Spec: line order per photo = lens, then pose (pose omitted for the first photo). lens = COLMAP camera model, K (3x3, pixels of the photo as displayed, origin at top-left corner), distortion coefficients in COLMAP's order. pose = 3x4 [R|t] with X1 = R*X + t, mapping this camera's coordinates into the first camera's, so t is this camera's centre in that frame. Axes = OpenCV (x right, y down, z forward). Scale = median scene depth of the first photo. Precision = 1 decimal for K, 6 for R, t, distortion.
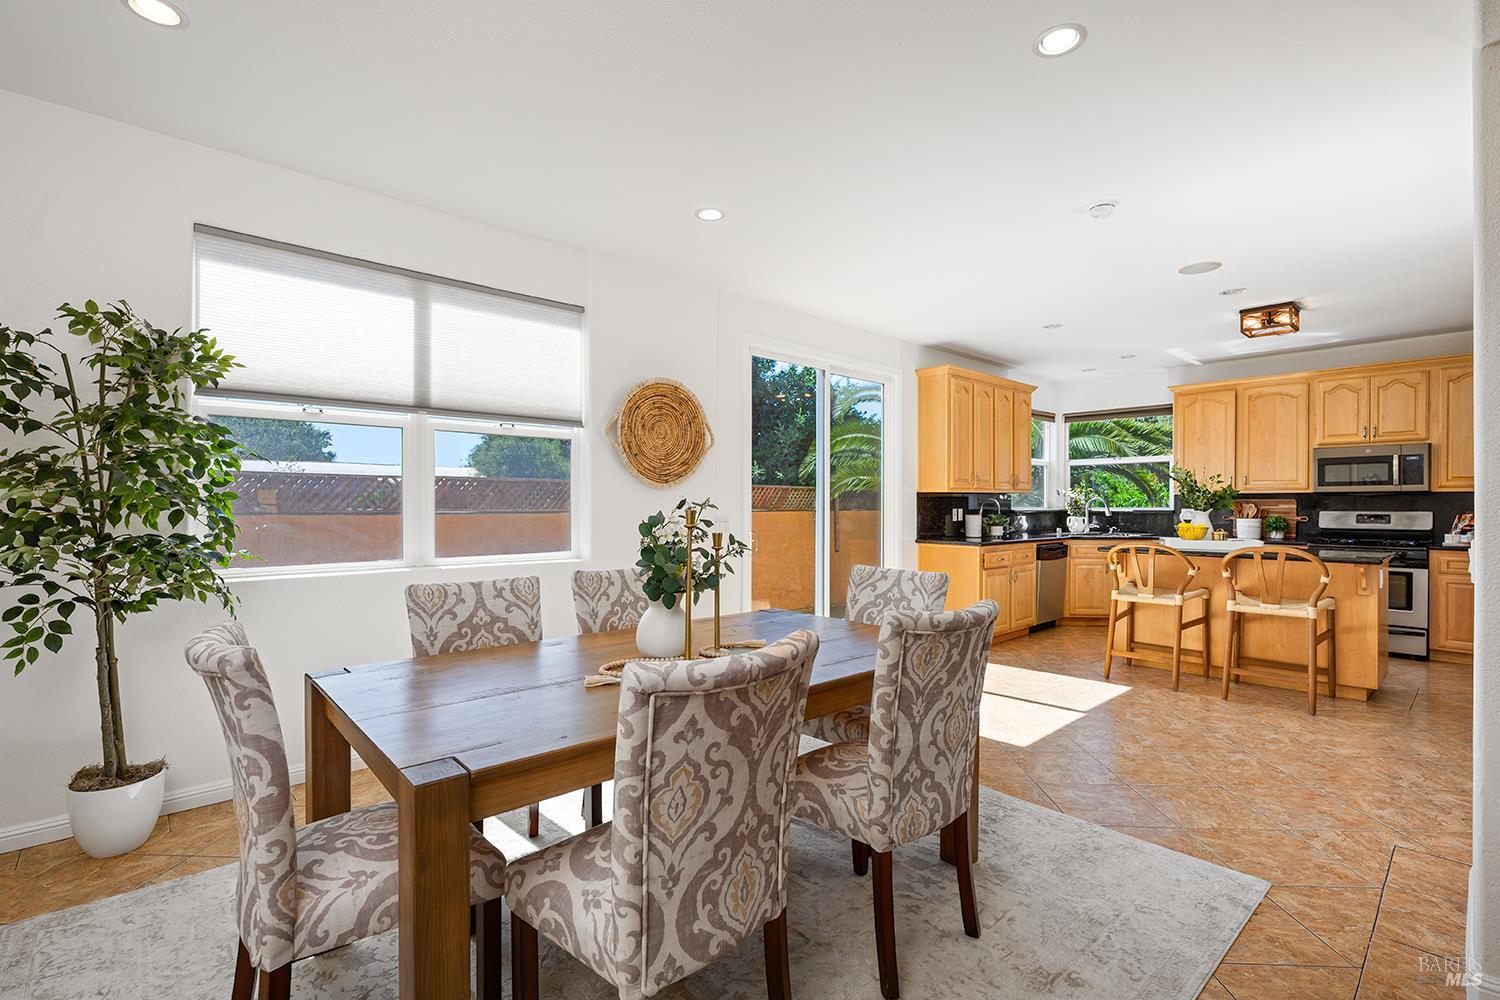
lens RADIAL K [[699.0, 0, 749.1], [0, 699.0, 502.6], [0, 0, 1]] dist [-0.000633, 0.000835]
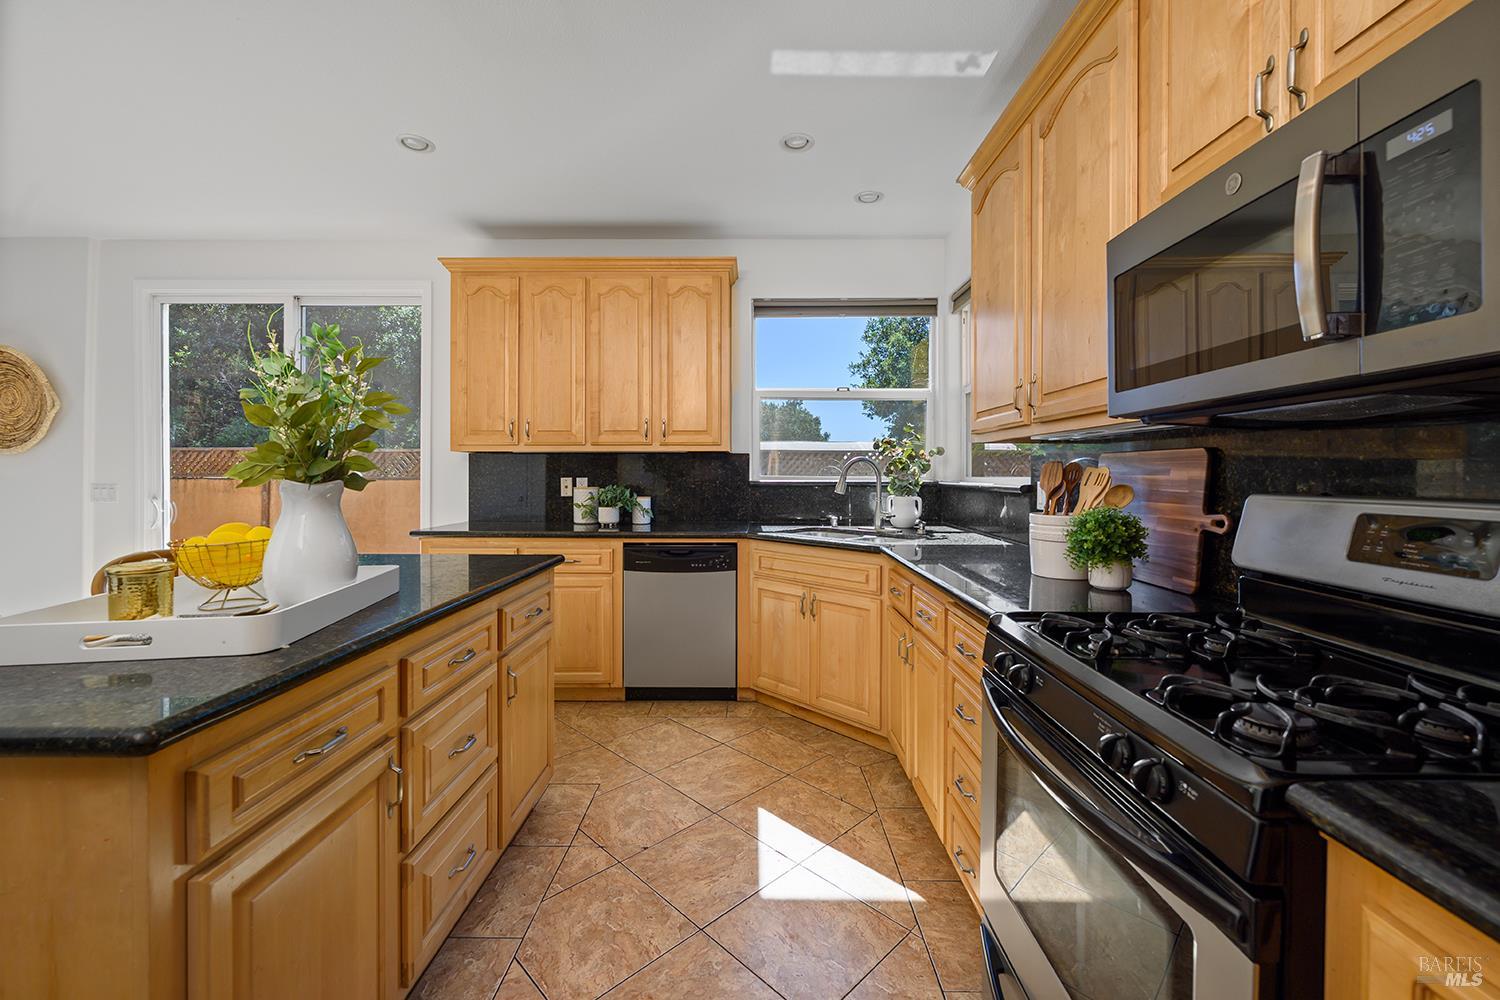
lens RADIAL K [[607.0, 0, 796.2], [0, 607.0, 475.3], [0, 0, 1]] dist [-0.004200, -0.000226]
pose [[0.730949, 0.002203, -0.682428, 0.831717], [0.000328, 0.999994, 0.003580, 0.004479], [0.682432, -0.002841, 0.730944, 0.732270]]
